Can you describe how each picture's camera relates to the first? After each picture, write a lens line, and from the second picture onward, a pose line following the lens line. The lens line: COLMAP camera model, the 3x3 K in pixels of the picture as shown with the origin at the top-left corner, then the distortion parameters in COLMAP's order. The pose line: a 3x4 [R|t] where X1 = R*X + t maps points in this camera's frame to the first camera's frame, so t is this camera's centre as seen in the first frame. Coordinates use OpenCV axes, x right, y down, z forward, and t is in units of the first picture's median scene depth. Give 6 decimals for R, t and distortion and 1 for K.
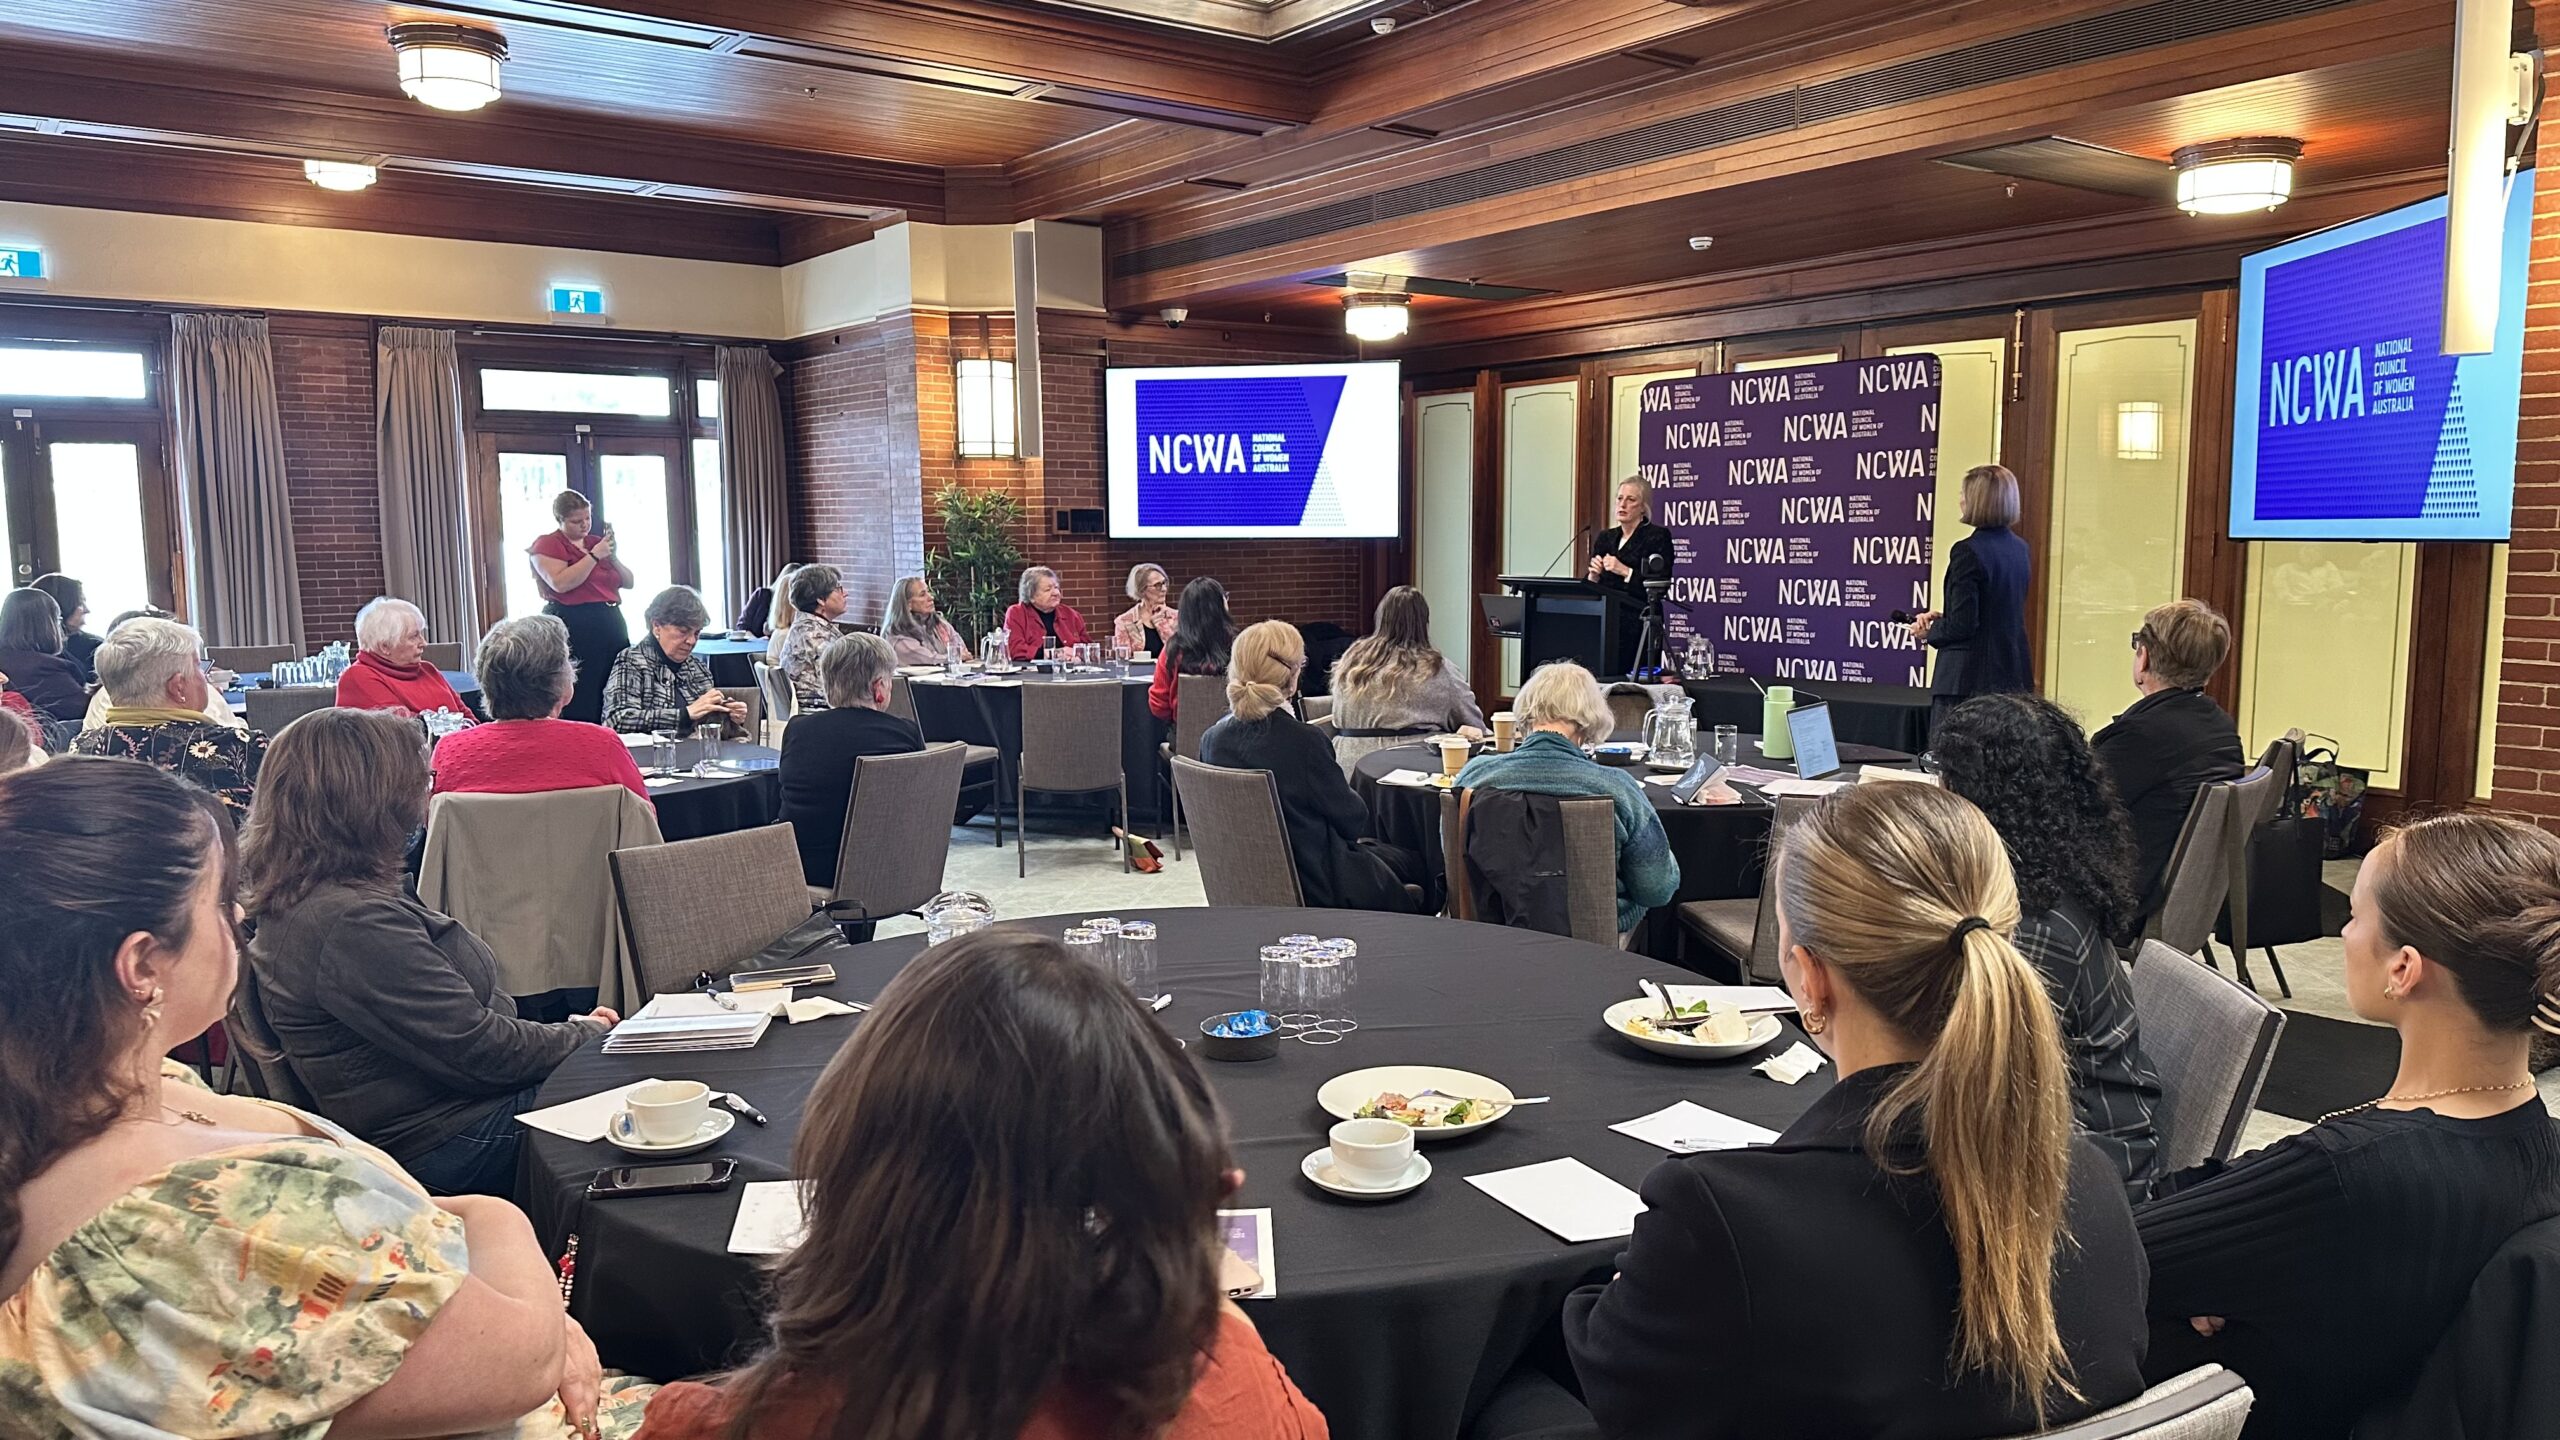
lens RADIAL K [[1765.9, 0, 1286.9], [0, 1765.9, 733.3], [0, 0, 1]] dist [0.197386, -0.369782]
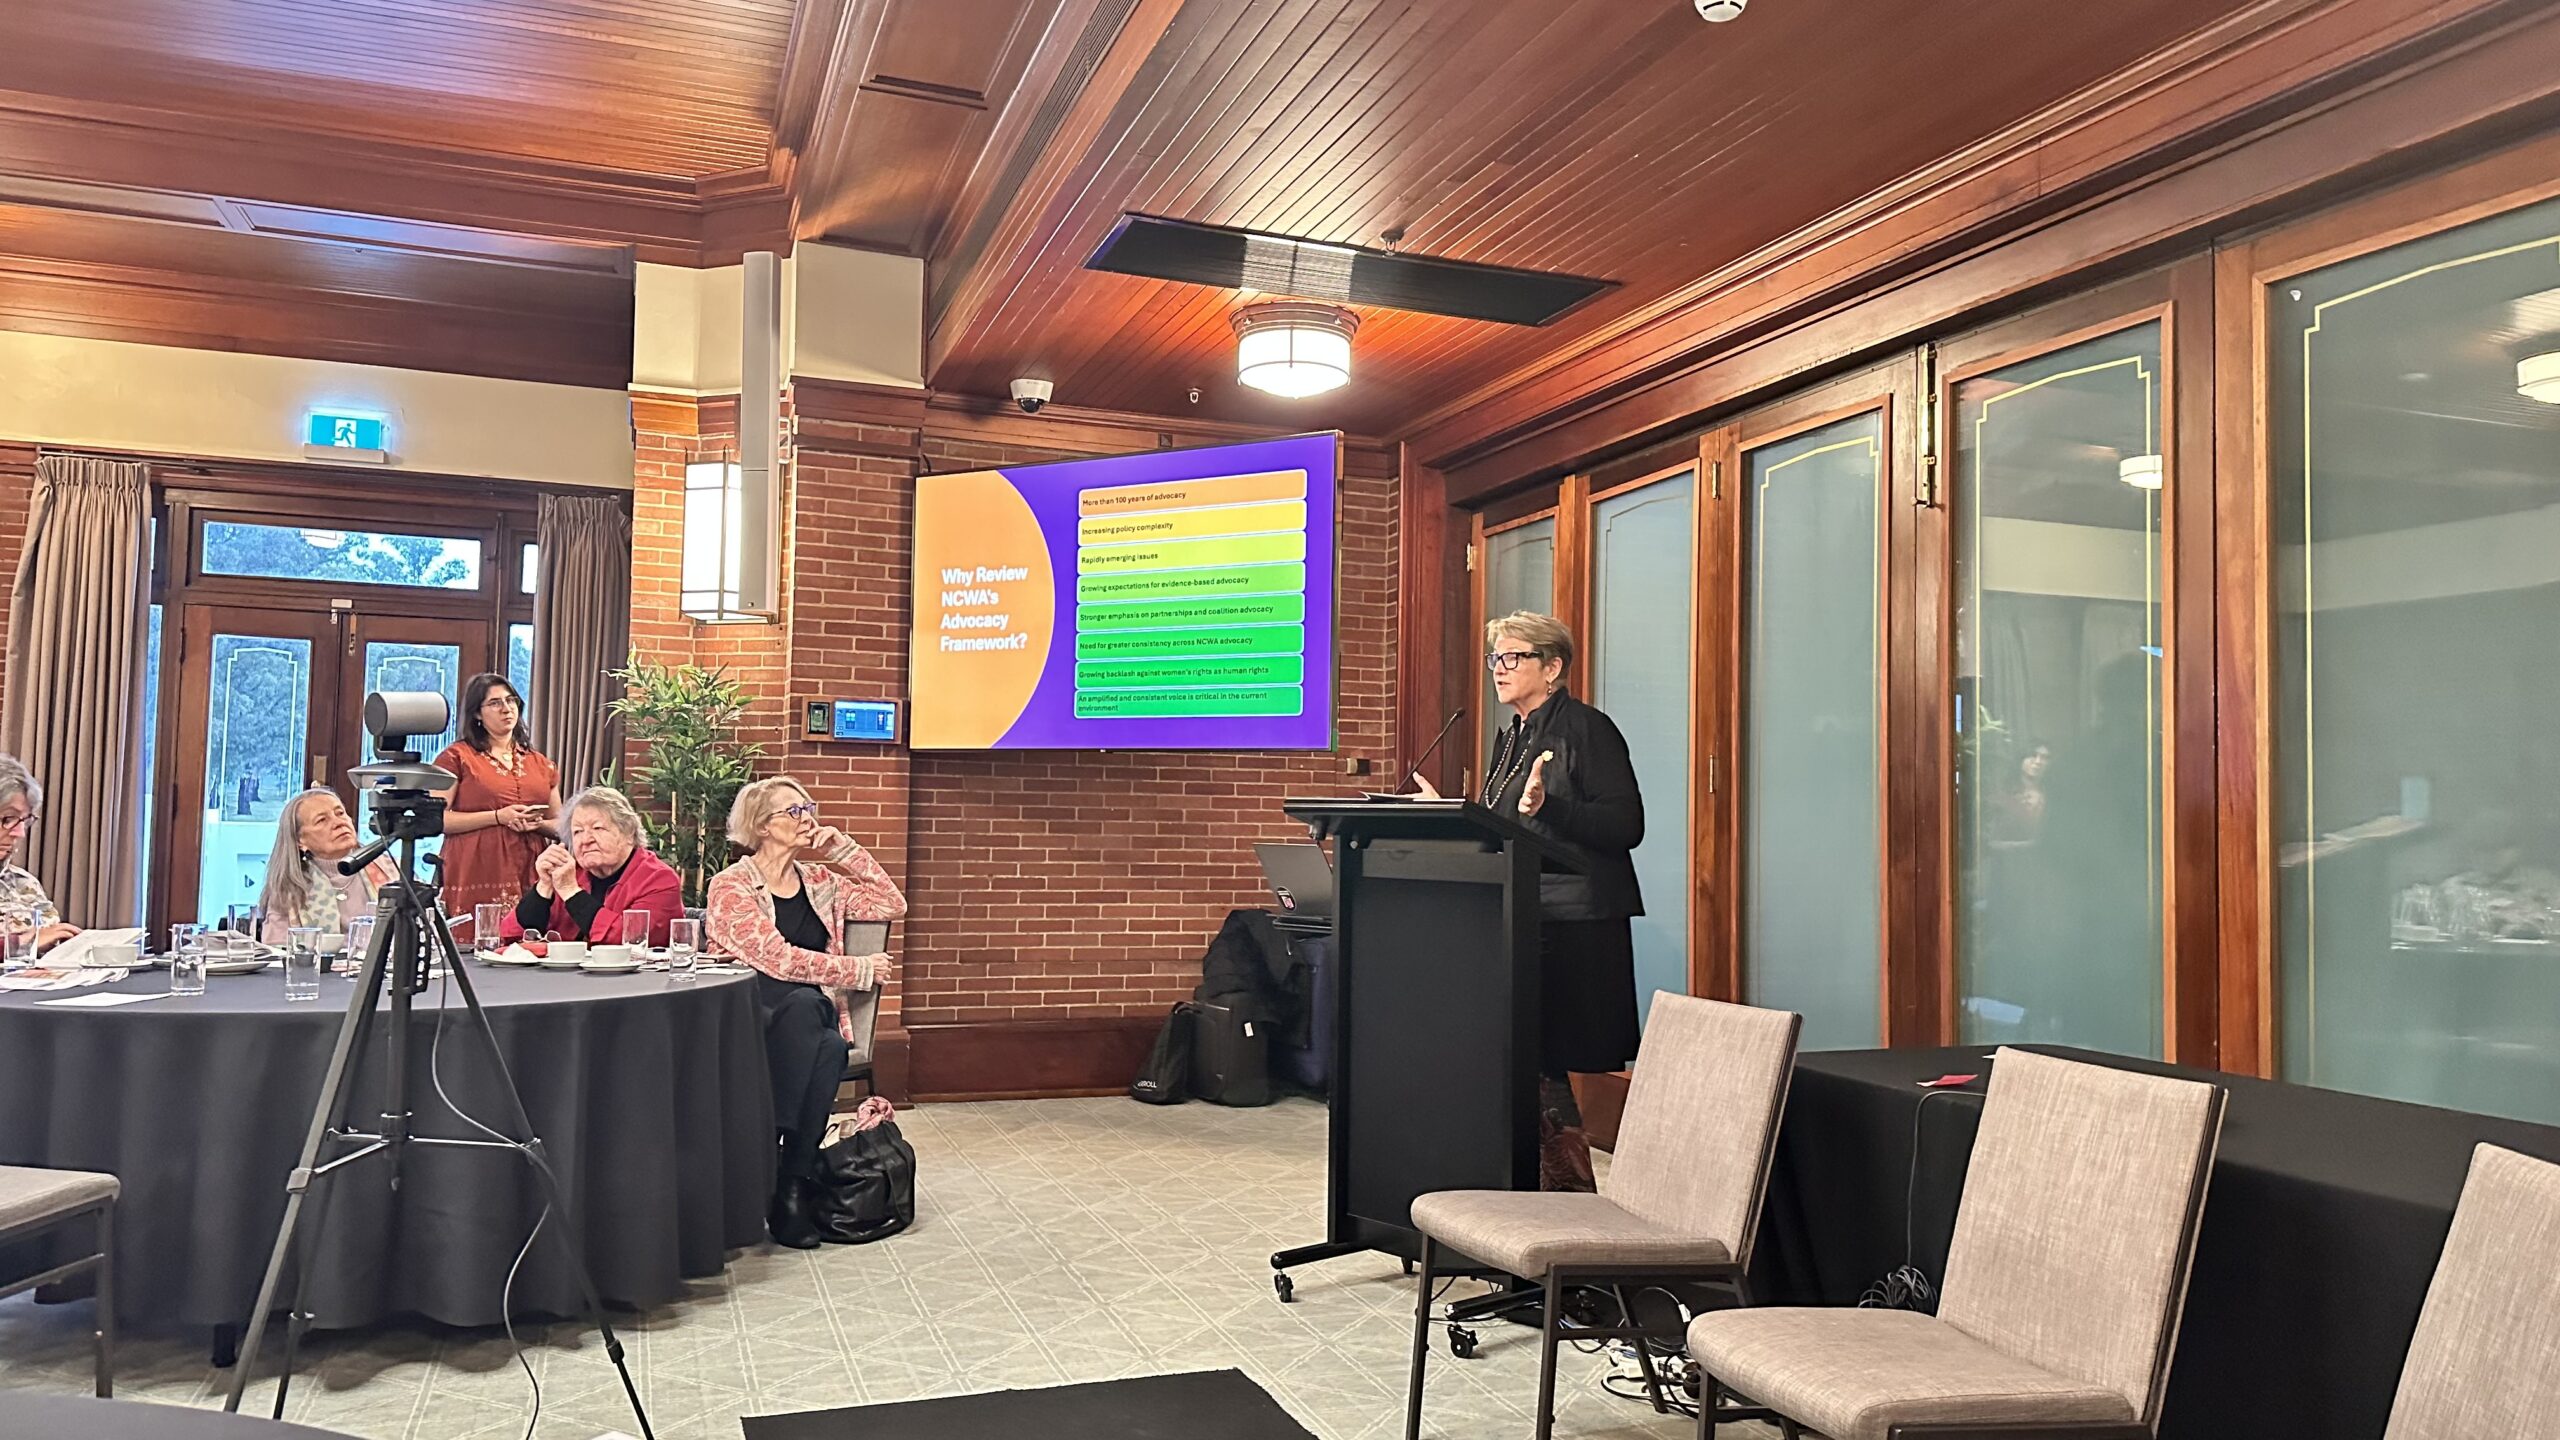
lens RADIAL K [[1765.9, 0, 1286.9], [0, 1765.9, 733.3], [0, 0, 1]] dist [0.197386, -0.369782]
pose [[0.958317, 0.013012, -0.285410, 0.203887], [-0.060170, 0.985750, -0.157090, -0.030446], [0.279299, 0.167715, 0.945444, 0.489767]]
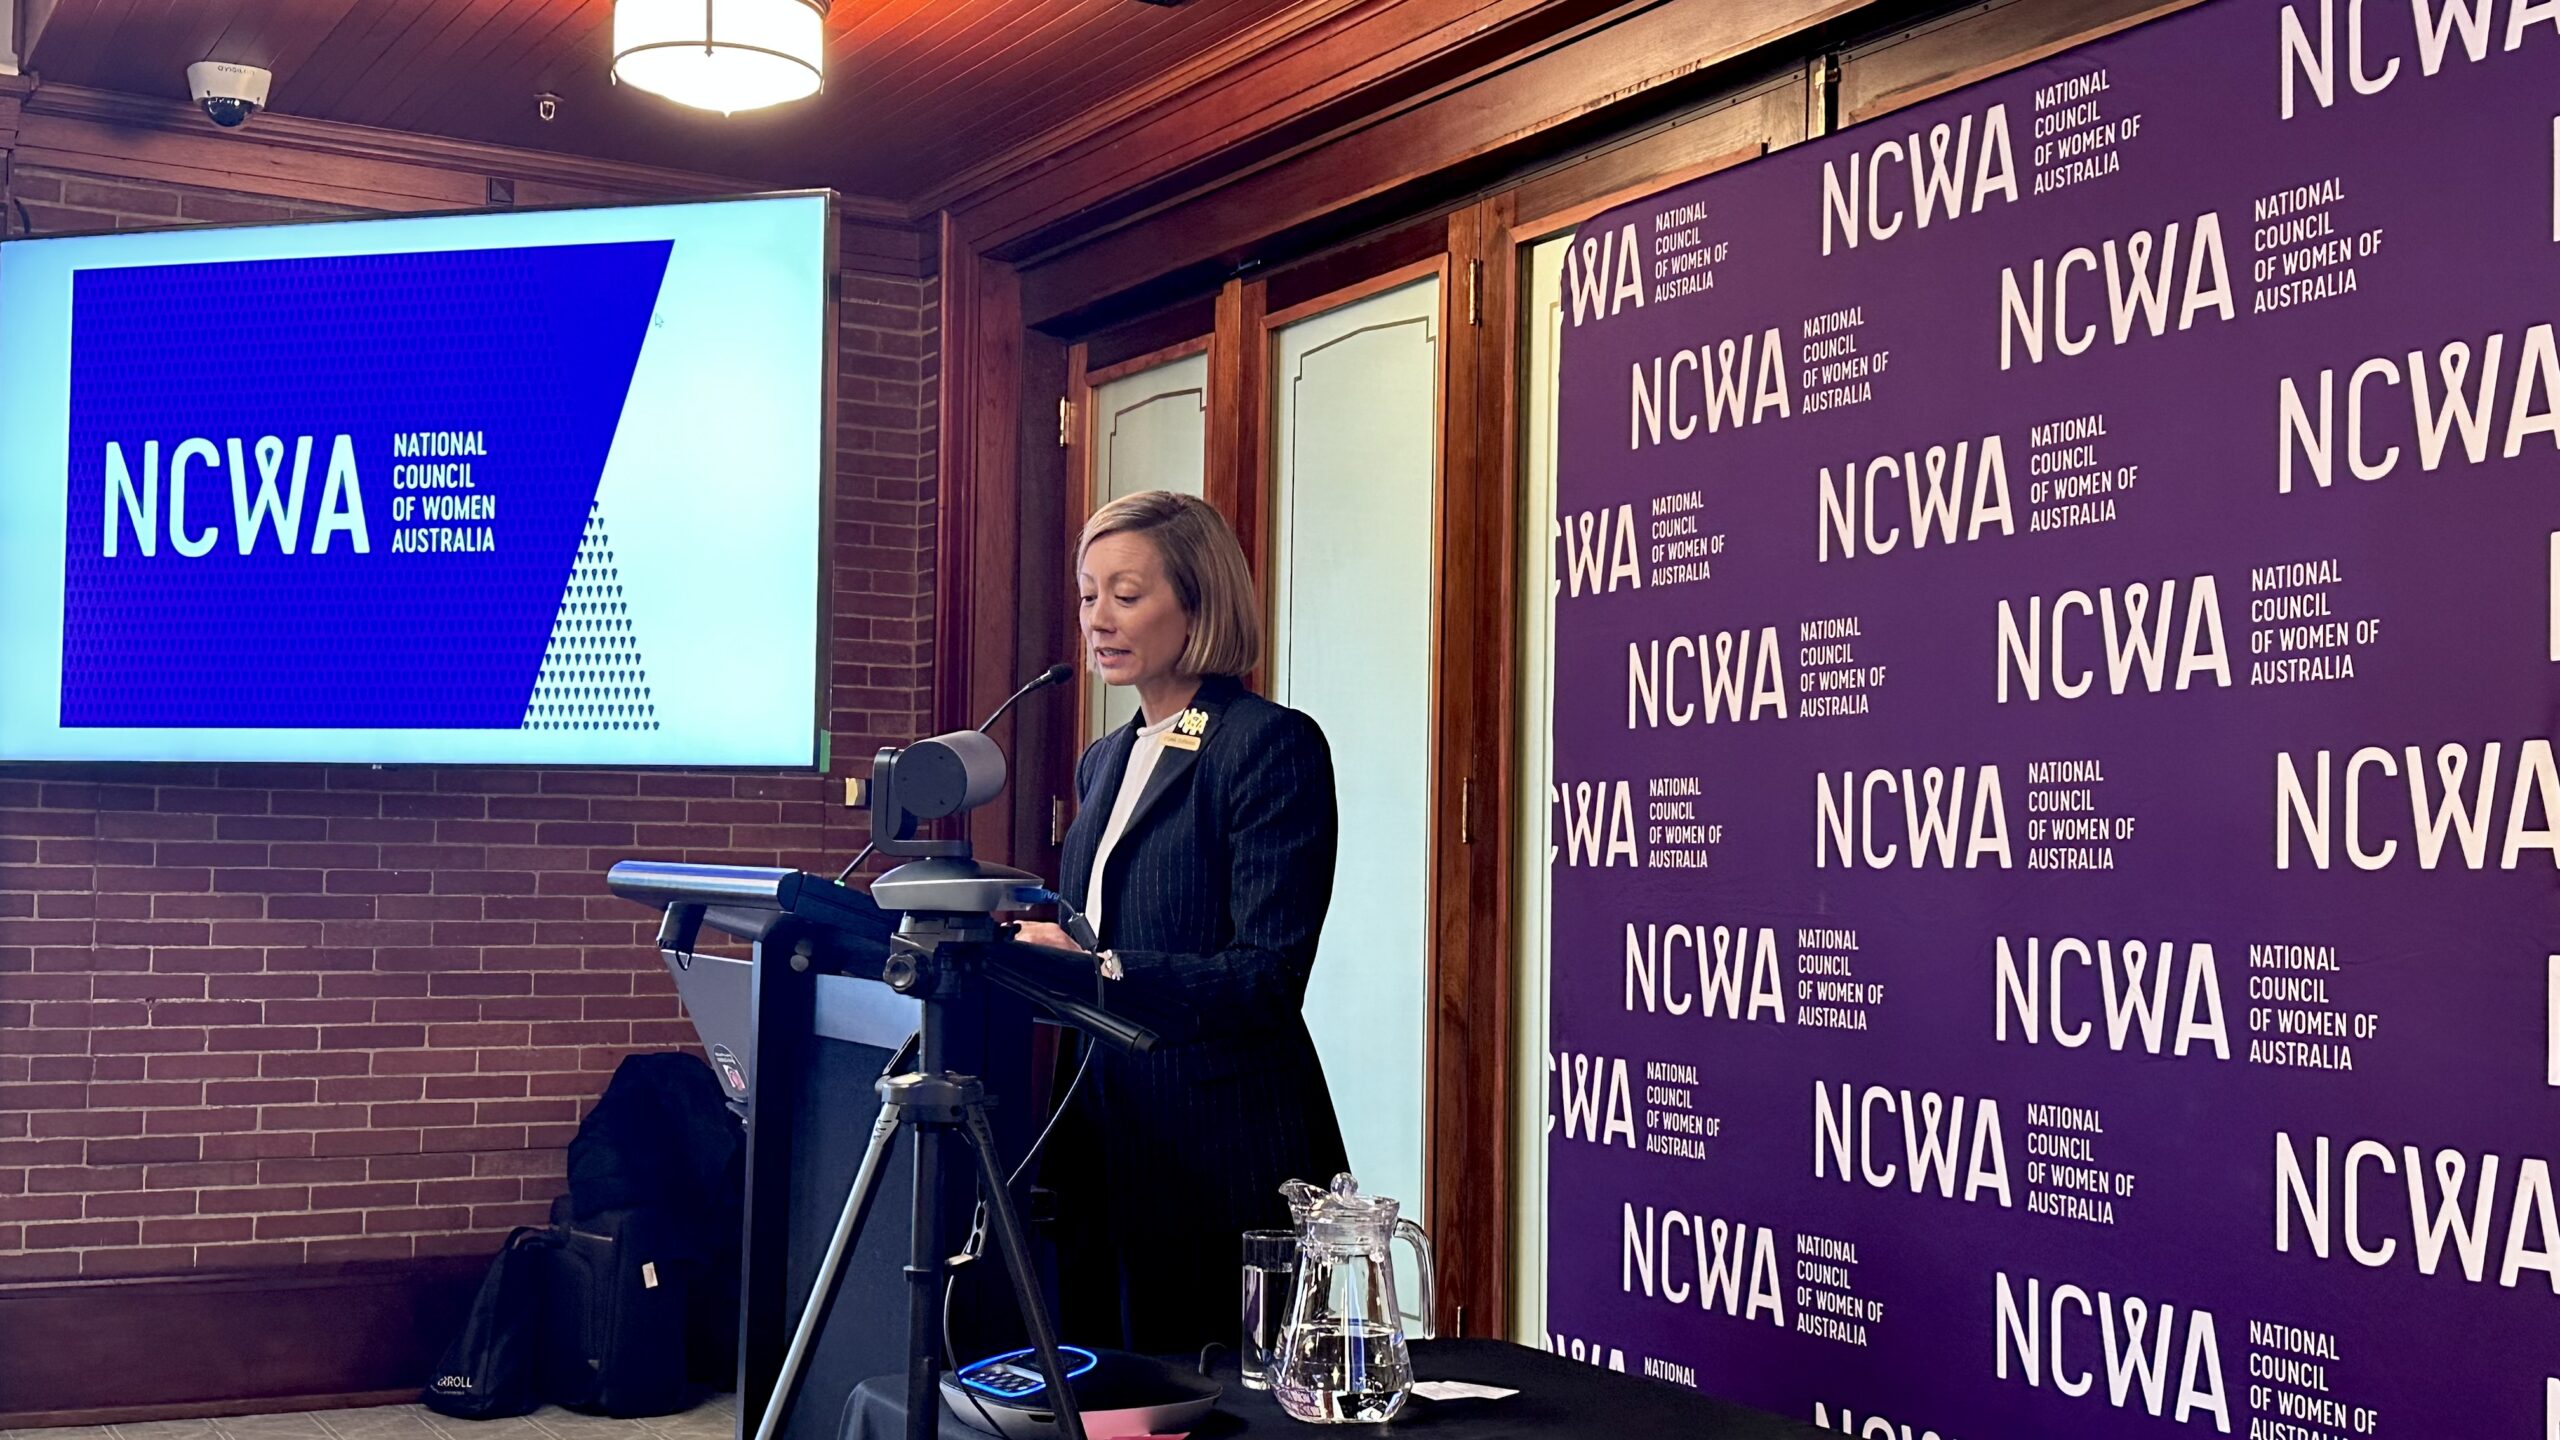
lens RADIAL K [[2941.1, 0, 1272.3], [0, 2941.1, 749.4], [0, 0, 1]] dist [0.185804, -0.291544]
pose [[0.990342, 0.018490, -0.137407, 0.209512], [-0.040220, 0.986763, -0.157103, -0.039888], [0.132683, 0.161112, 0.977977, 0.535183]]
